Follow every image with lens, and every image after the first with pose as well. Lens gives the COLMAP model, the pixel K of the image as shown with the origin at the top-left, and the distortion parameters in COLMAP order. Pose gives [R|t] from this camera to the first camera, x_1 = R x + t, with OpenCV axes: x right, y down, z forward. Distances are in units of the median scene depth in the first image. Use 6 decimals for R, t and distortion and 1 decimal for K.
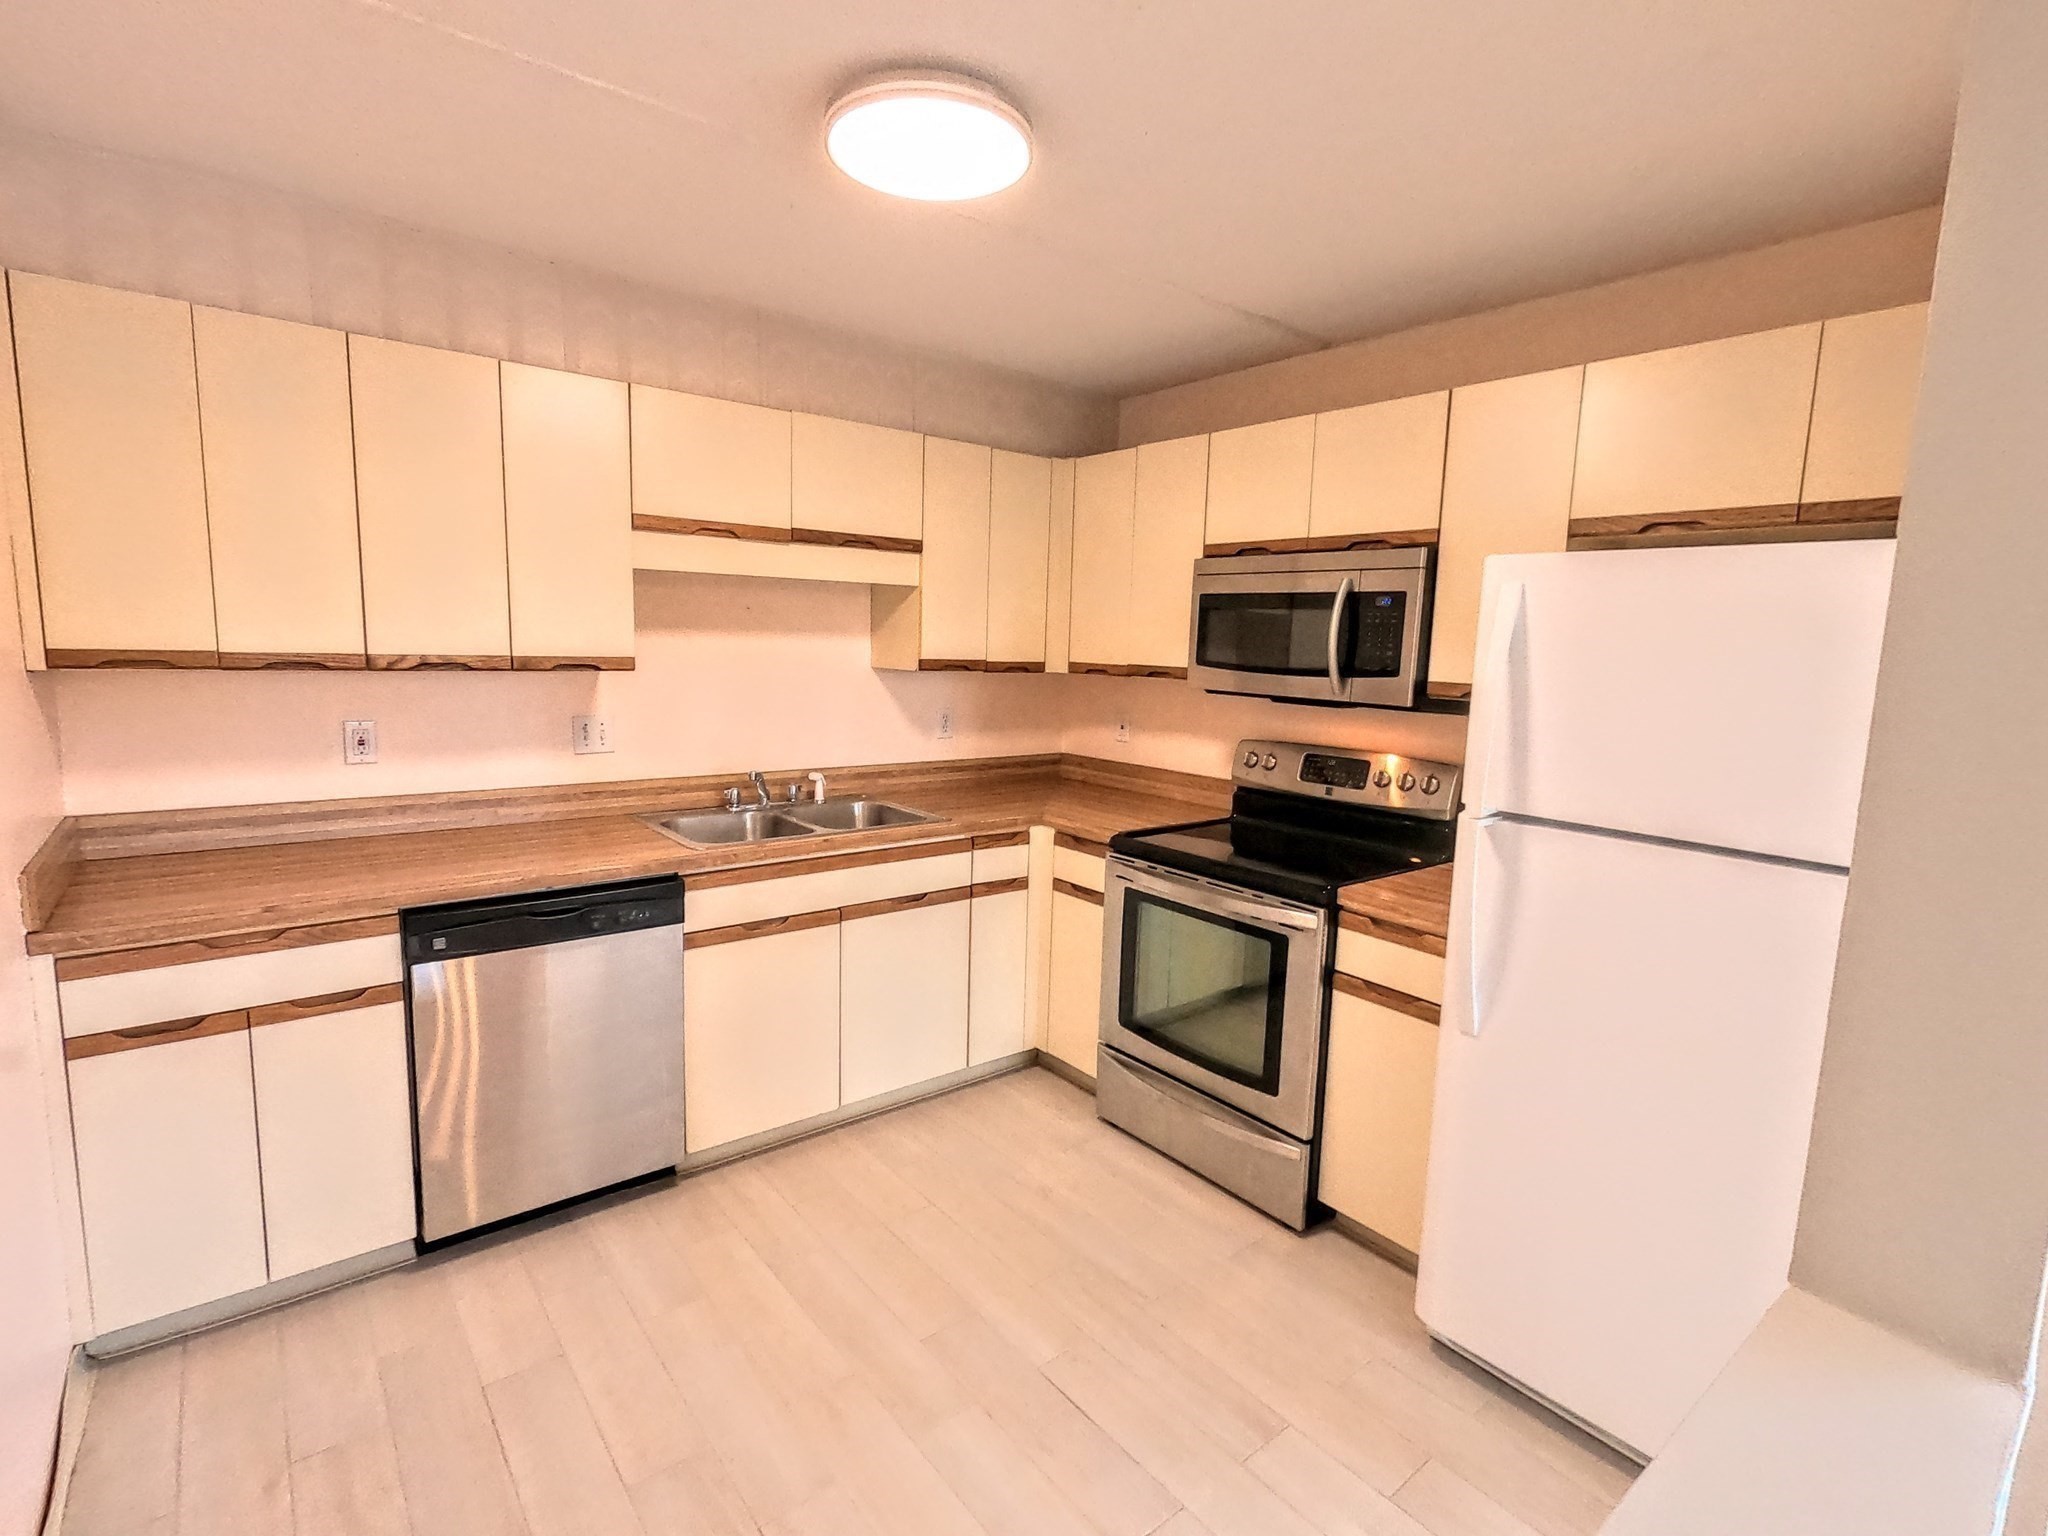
lens RADIAL K [[982.7, 0, 973.6], [0, 982.7, 764.1], [0, 0, 1]] dist [0.001163, 0.000375]
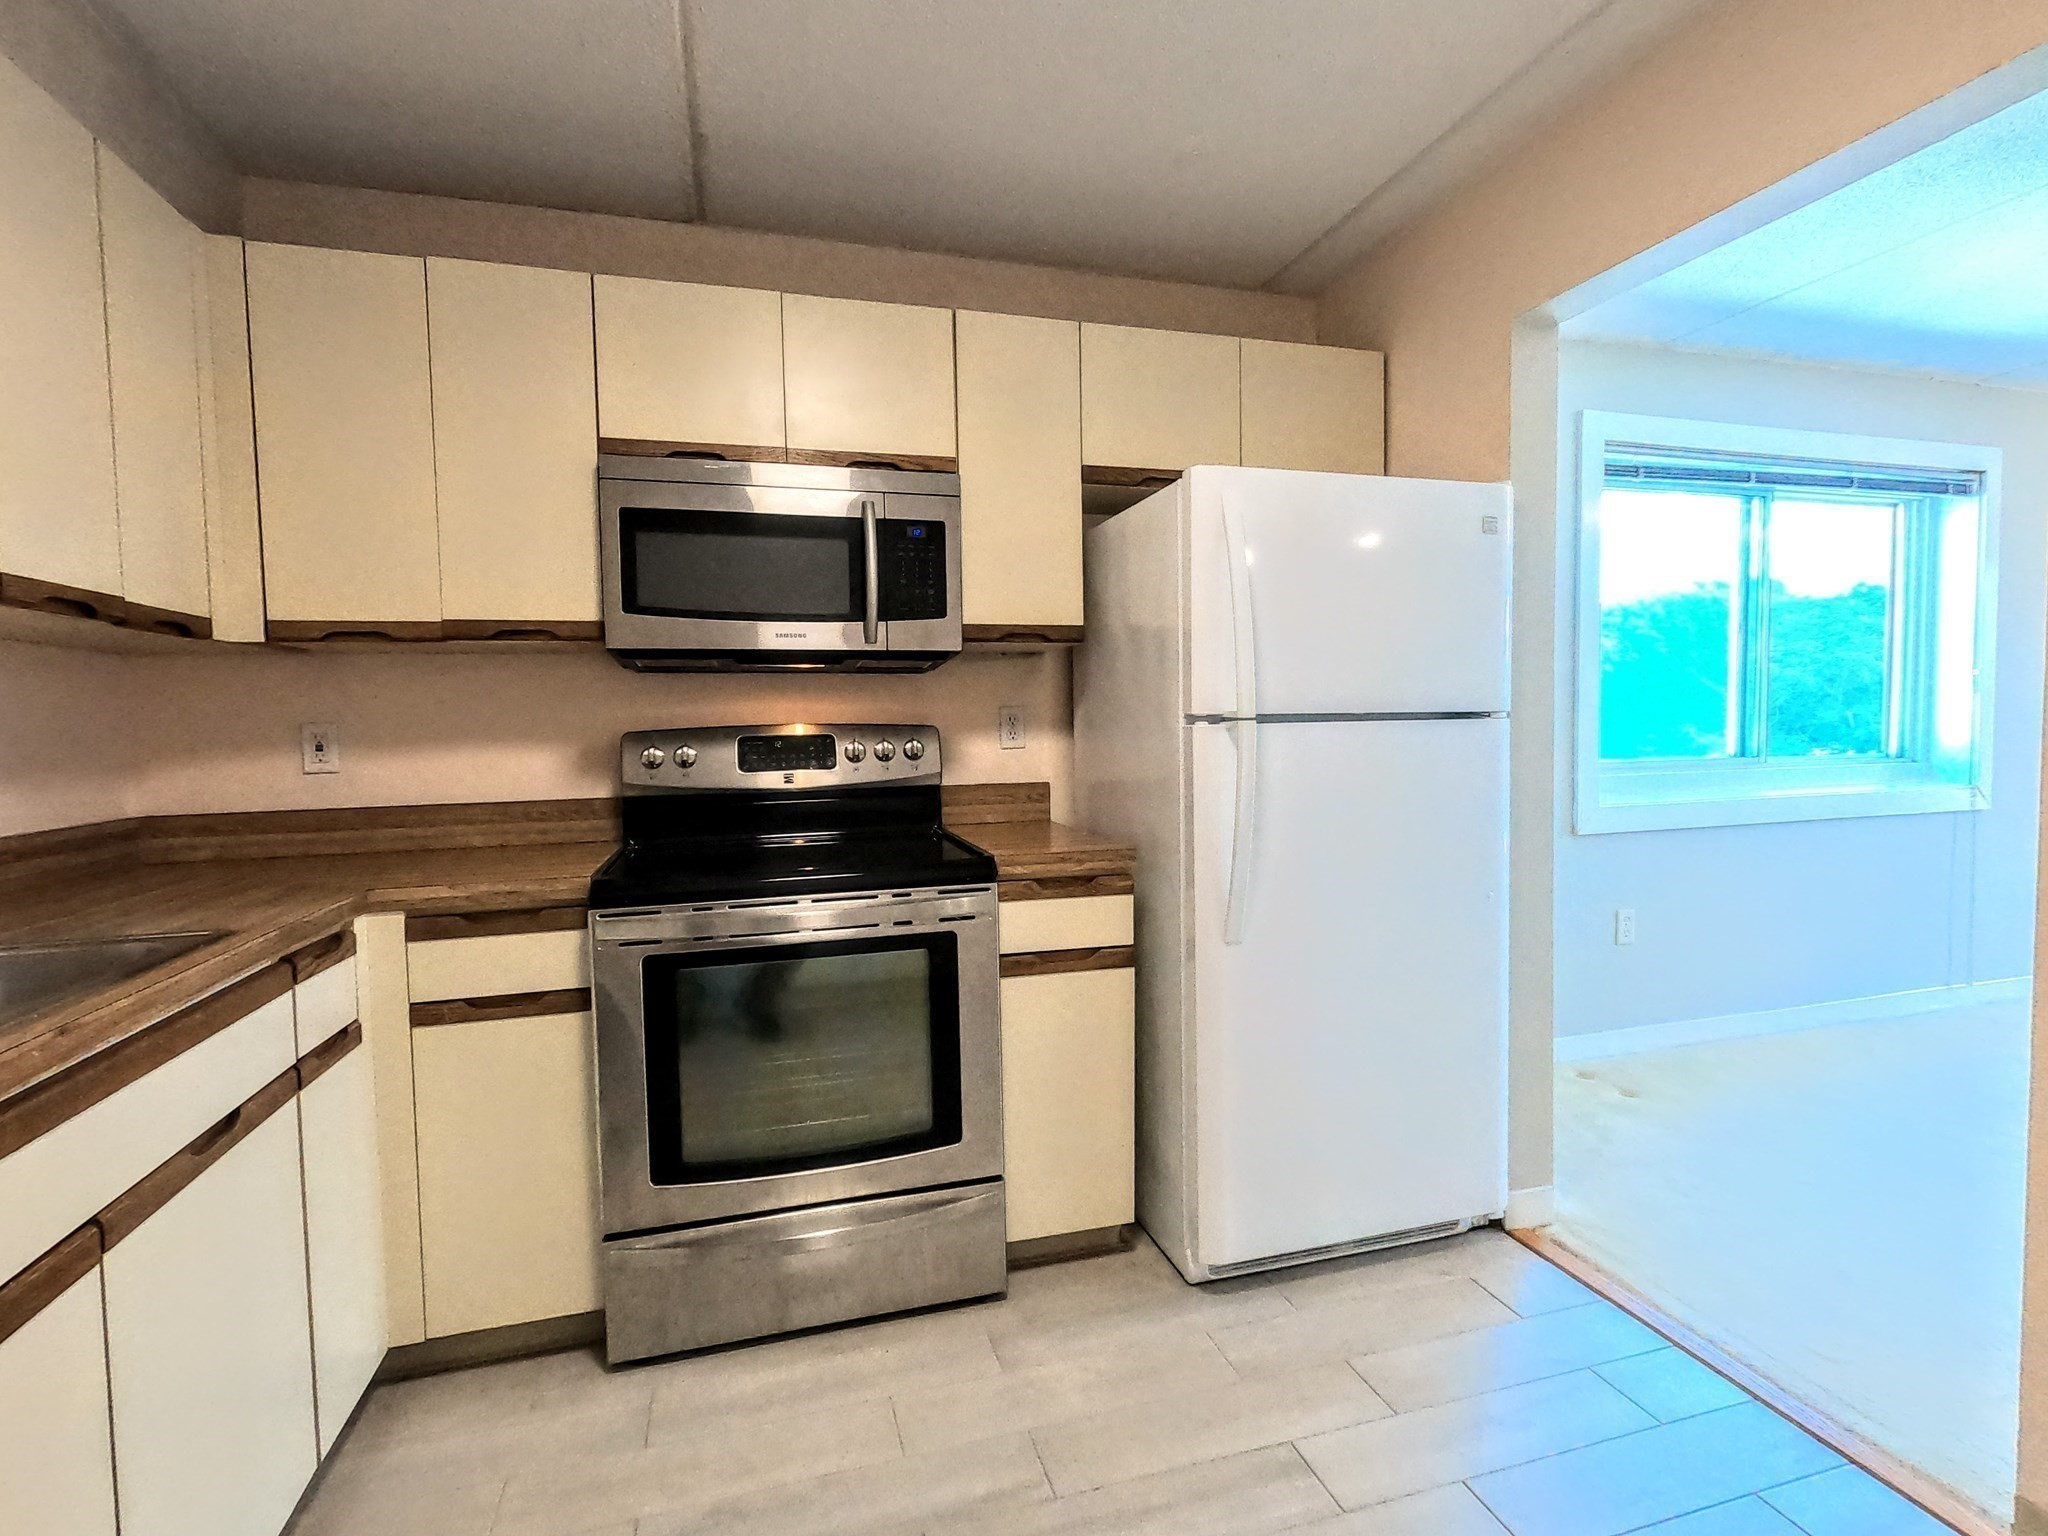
lens RADIAL K [[996.7, 0, 1024.0], [0, 996.7, 768.0], [0, 0, 1]] dist [0.002695, 0.000468]
pose [[0.344855, -0.073820, 0.935749, -0.344986], [0.151150, 0.988260, 0.022258, 0.031271], [-0.926406, 0.133762, 0.351965, 0.557486]]
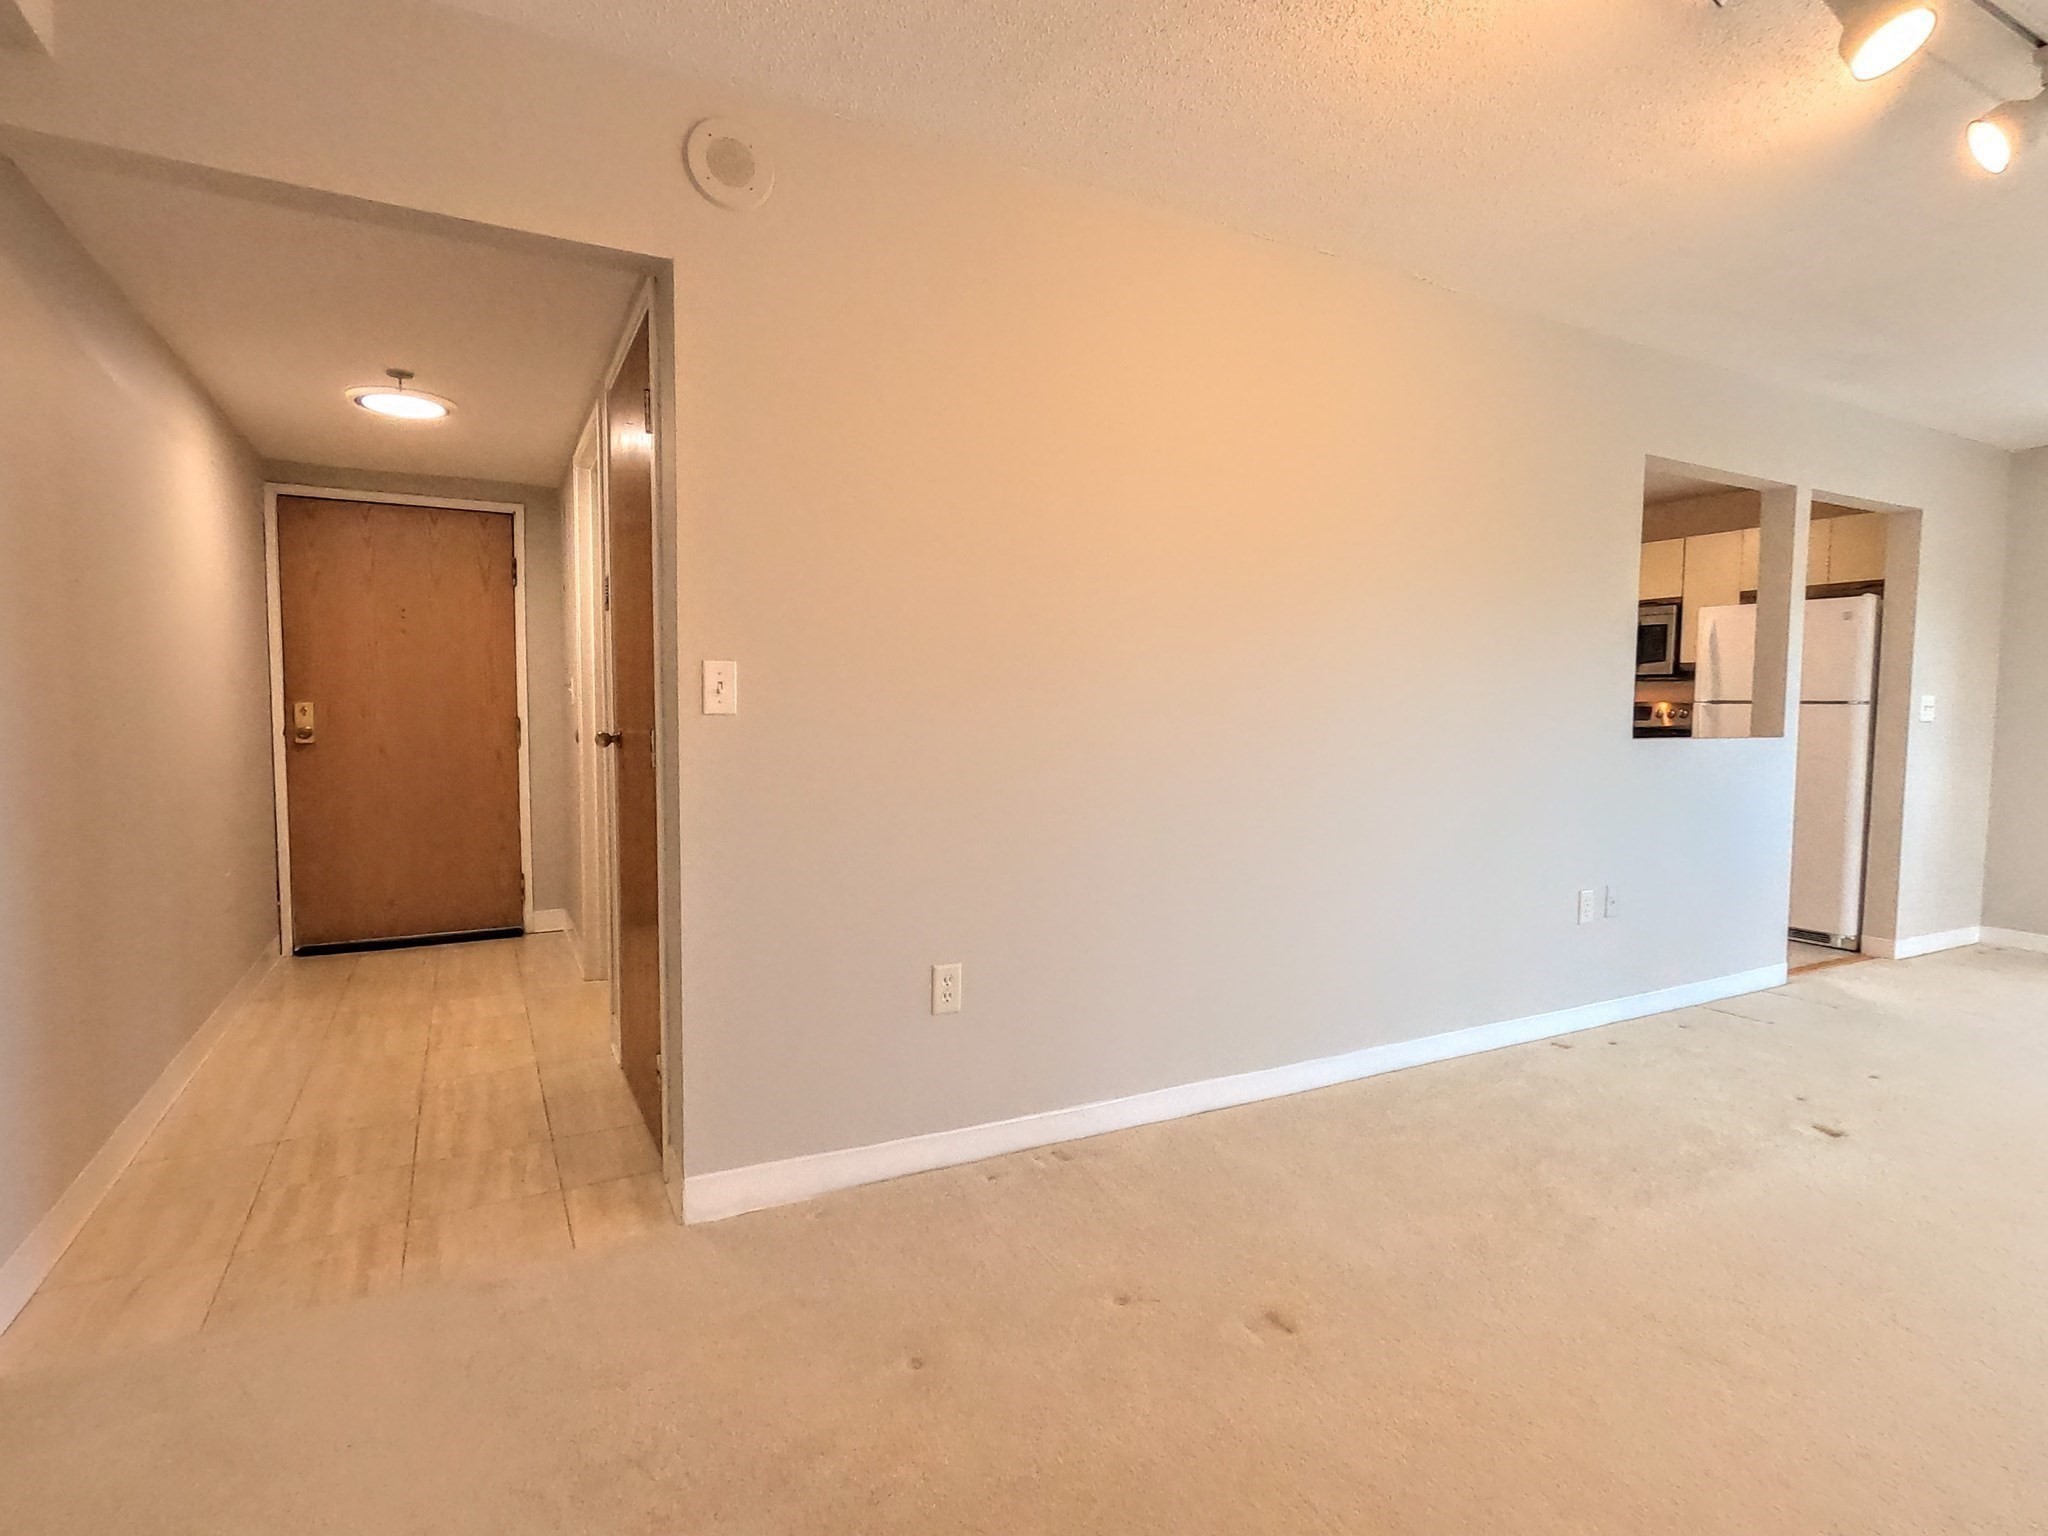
lens RADIAL K [[1028.1, 0, 1024.0], [0, 1028.1, 768.0], [0, 0, 1]] dist [0.000494, 0.000941]
pose [[0.989619, -0.009114, -0.143426, -0.608897], [-0.001373, 0.997342, -0.072851, 0.290285], [0.143708, 0.072291, 0.986976, -1.345753]]
